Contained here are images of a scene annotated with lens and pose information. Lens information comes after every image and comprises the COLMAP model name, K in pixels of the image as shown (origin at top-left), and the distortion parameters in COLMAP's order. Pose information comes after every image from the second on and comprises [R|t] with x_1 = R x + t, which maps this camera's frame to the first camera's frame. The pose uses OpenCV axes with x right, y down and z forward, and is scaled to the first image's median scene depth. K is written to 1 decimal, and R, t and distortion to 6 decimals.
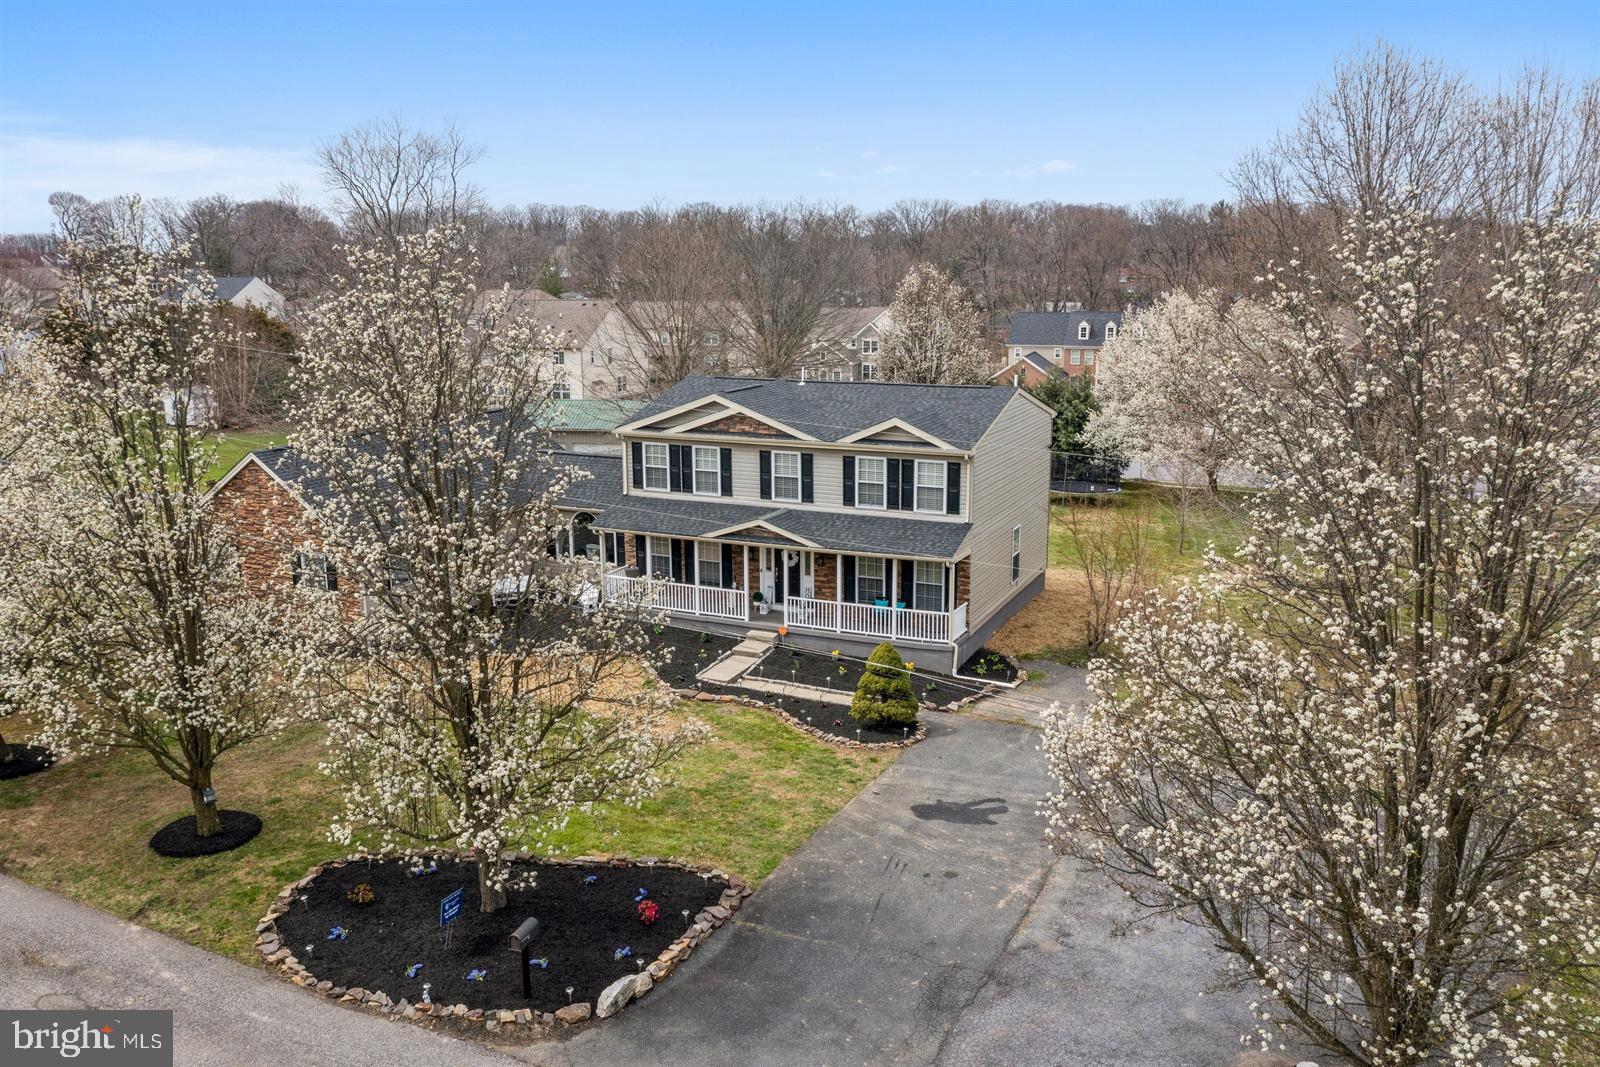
lens RADIAL K [[1248.8, 0, 795.4], [0, 1248.8, 525.1], [0, 0, 1]] dist [-0.023041, 0.005962]
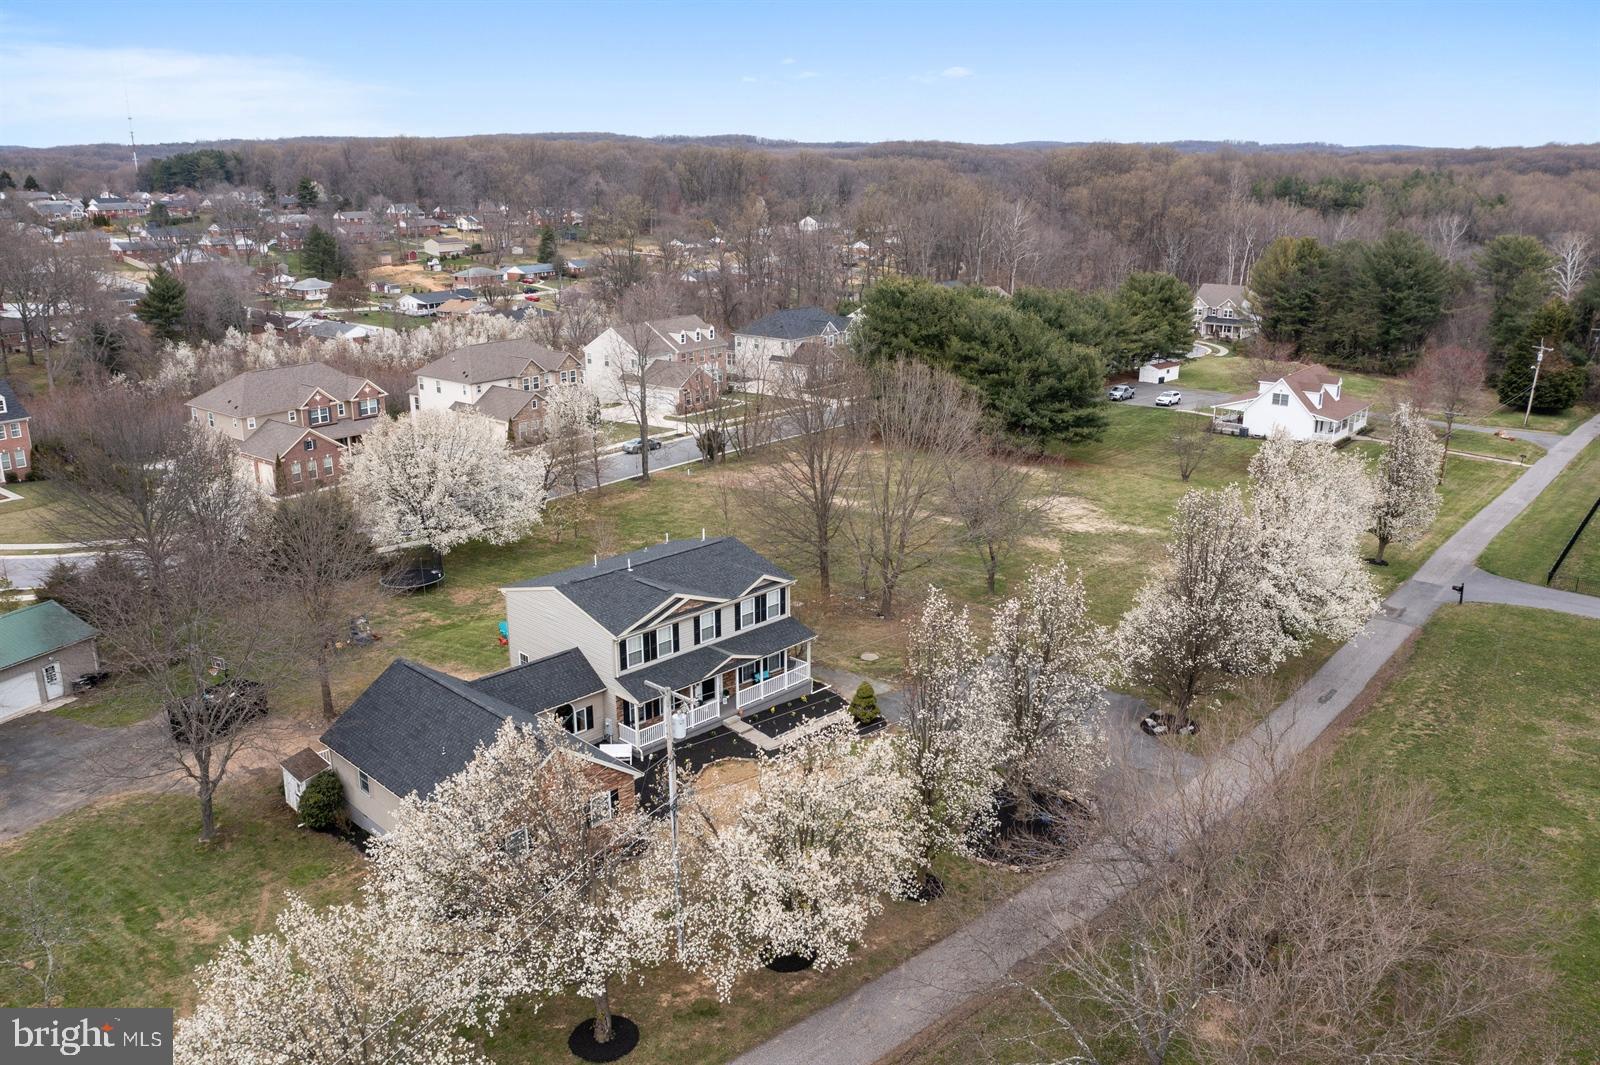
lens RADIAL K [[1248.8, 0, 795.4], [0, 1248.8, 524.1], [0, 0, 1]] dist [-0.023041, 0.005962]
pose [[0.339992, -0.258779, 0.904123, -1.471665], [0.196243, 0.959753, 0.200905, -0.493747], [-0.919725, 0.109122, 0.377092, 0.263866]]
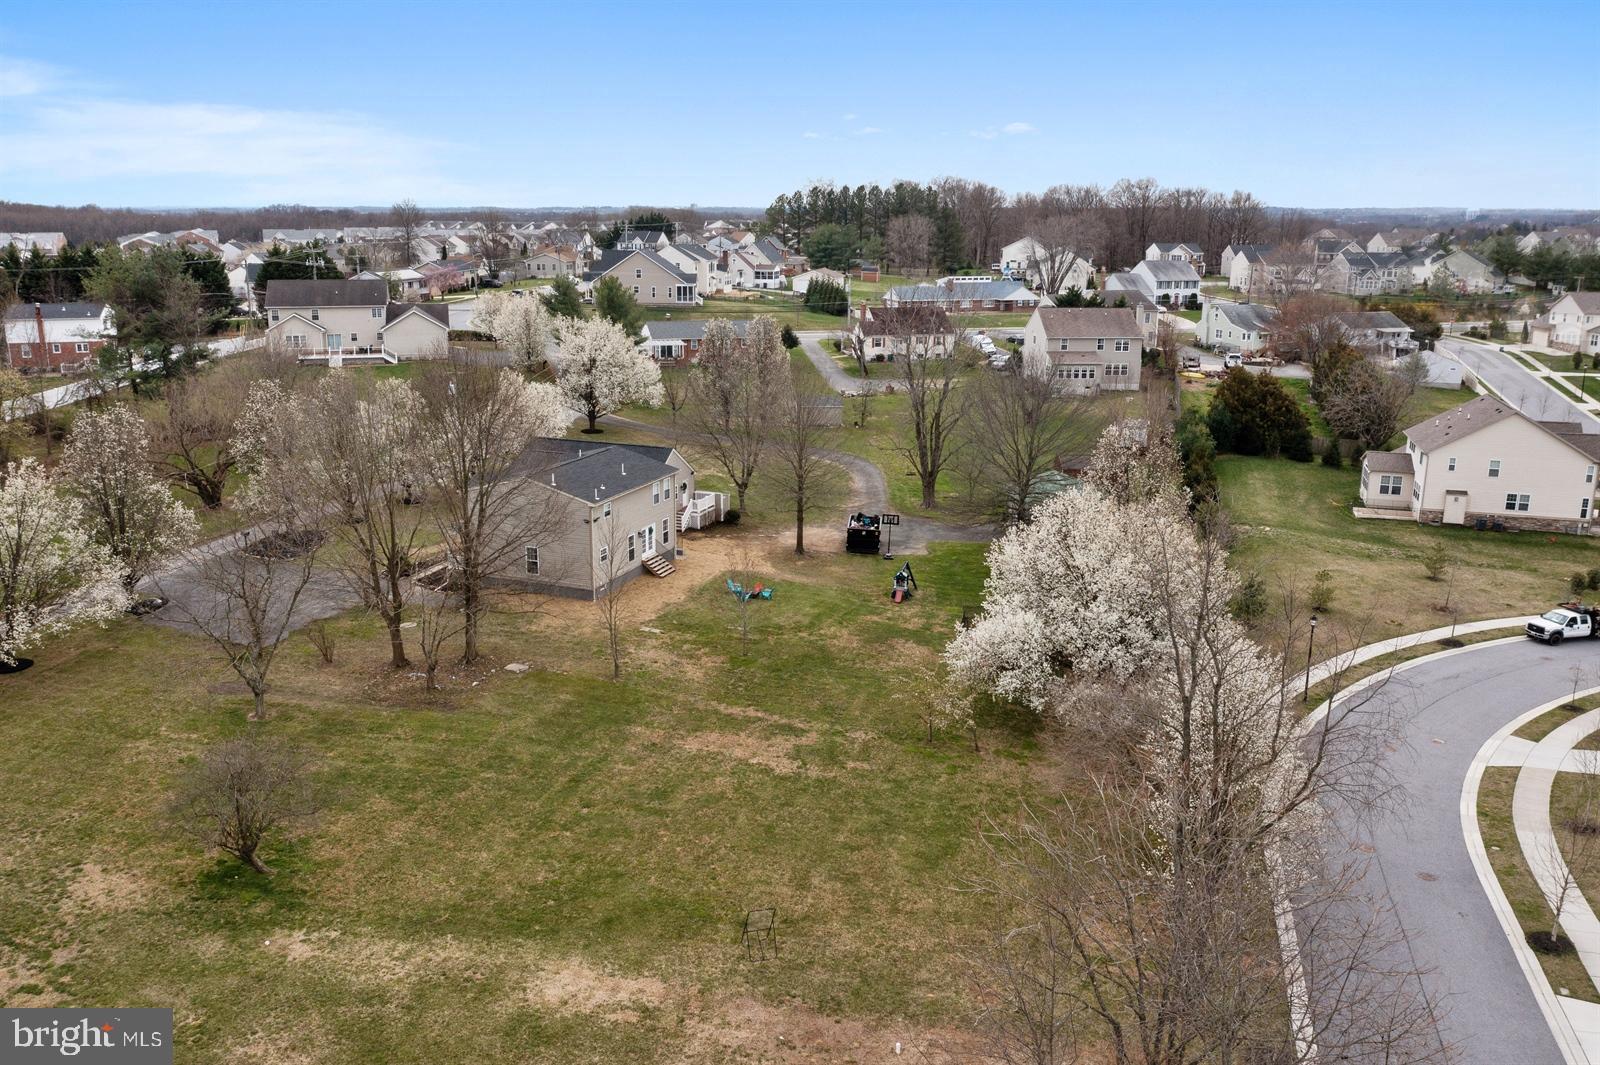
lens RADIAL K [[1313.9, 0, 800.0], [0, 1313.9, 532.5], [0, 0, 1]] dist [-0.022801, -0.000982]
pose [[0.072382, 0.251130, -0.965243, 2.408383], [-0.217959, 0.948373, 0.230396, -0.643618], [0.973270, 0.193707, 0.123381, 1.252085]]
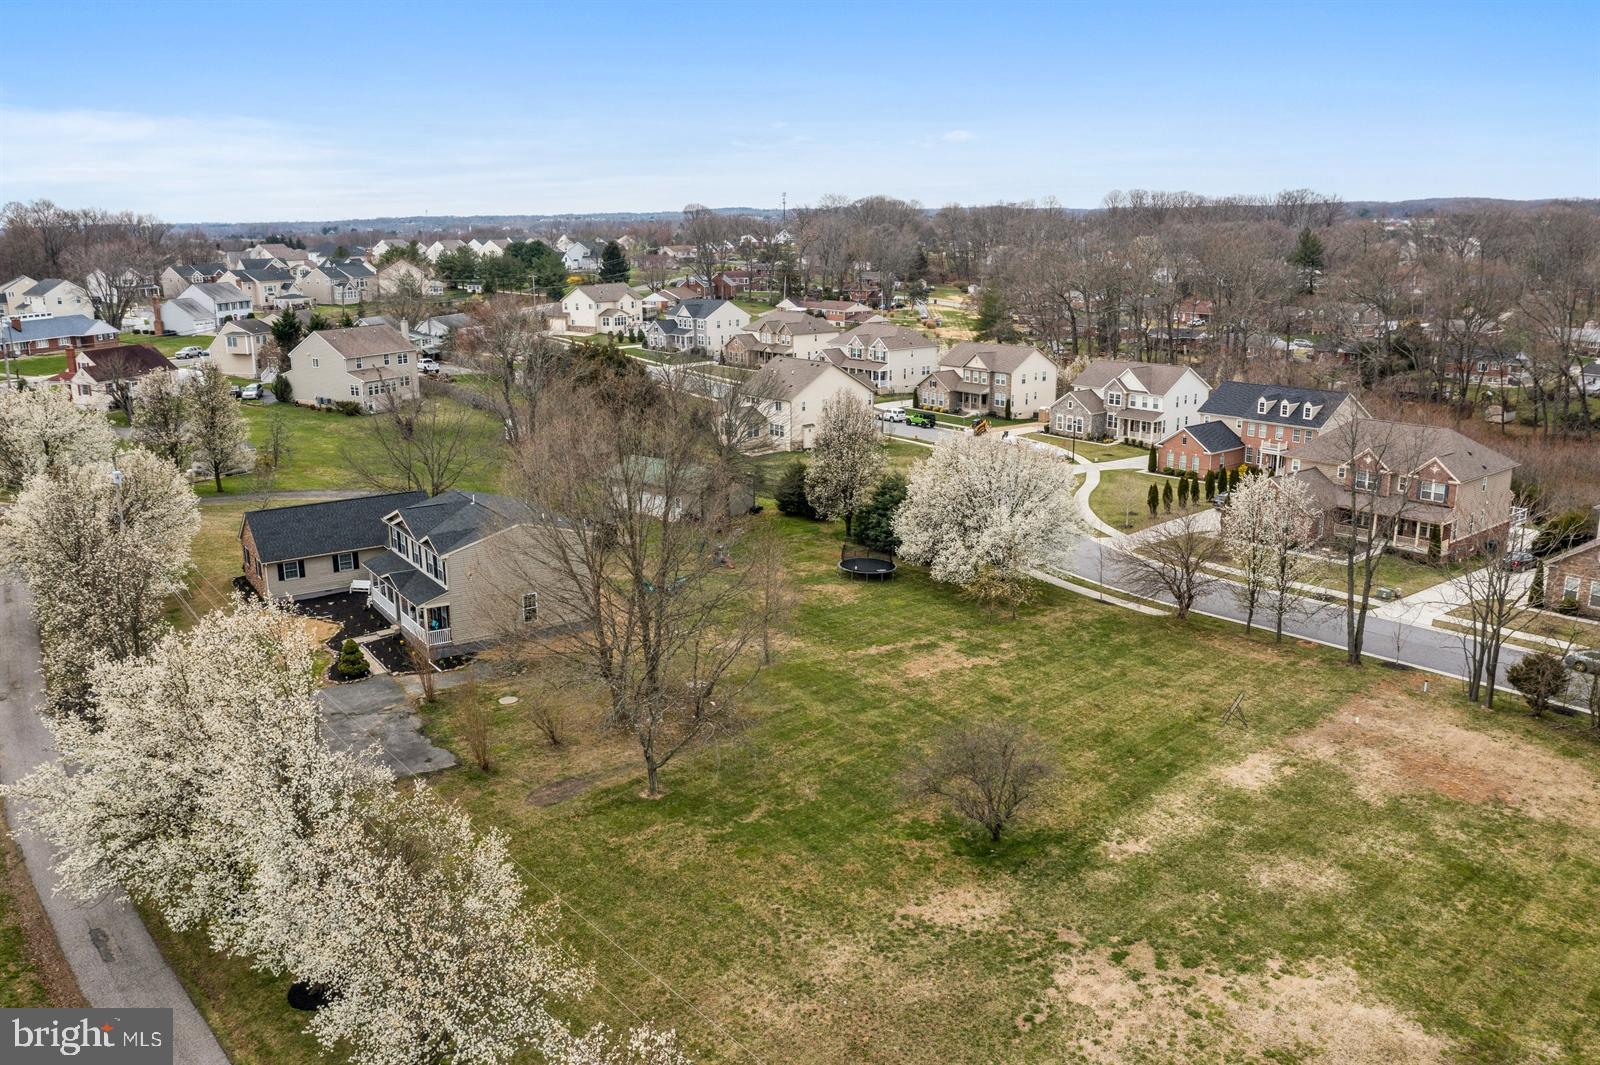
lens RADIAL K [[1248.8, 0, 795.4], [0, 1248.8, 524.1], [0, 0, 1]] dist [-0.023041, 0.005962]
pose [[0.854900, 0.122762, -0.504059, 1.603964], [-0.105546, 0.992436, 0.062696, -0.289958], [0.507943, -0.000397, 0.861390, -0.462940]]
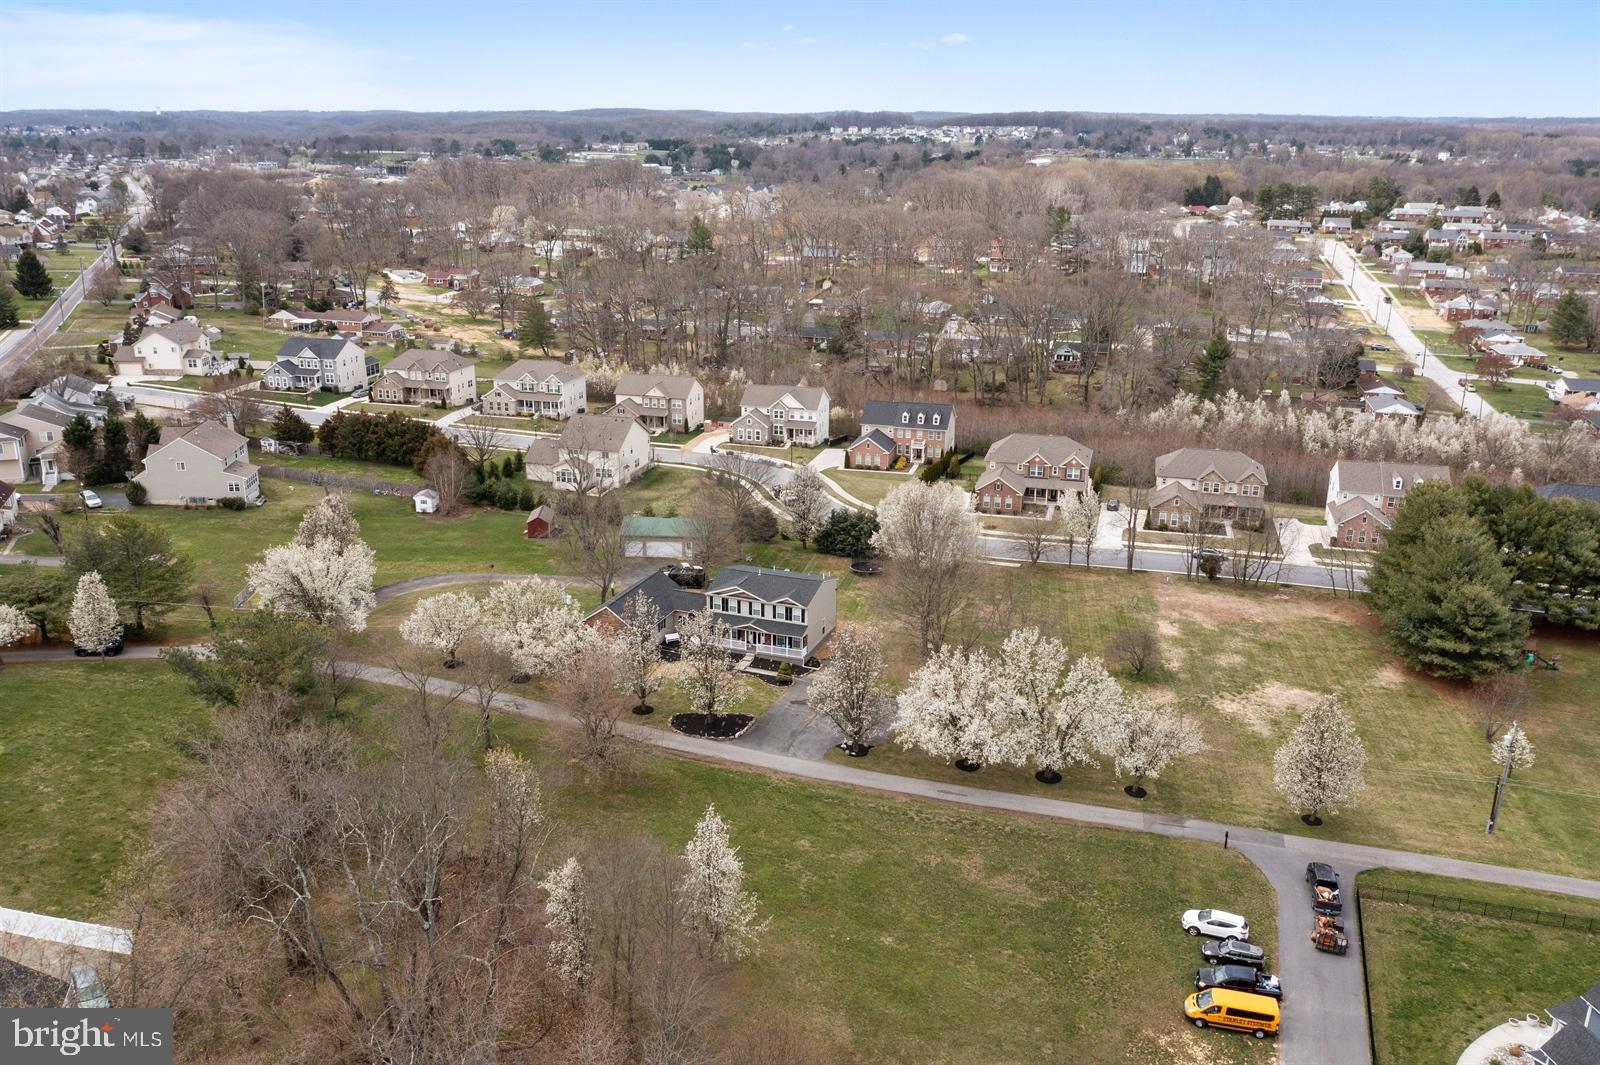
lens RADIAL K [[1298.8, 0, 800.0], [0, 1298.8, 532.5], [0, 0, 1]] dist [-0.022783, -0.001567]
pose [[0.997010, -0.010403, 0.076574, -0.169269], [0.002827, 0.995144, 0.098384, -0.635702], [-0.077226, -0.097874, 0.992198, -2.713646]]
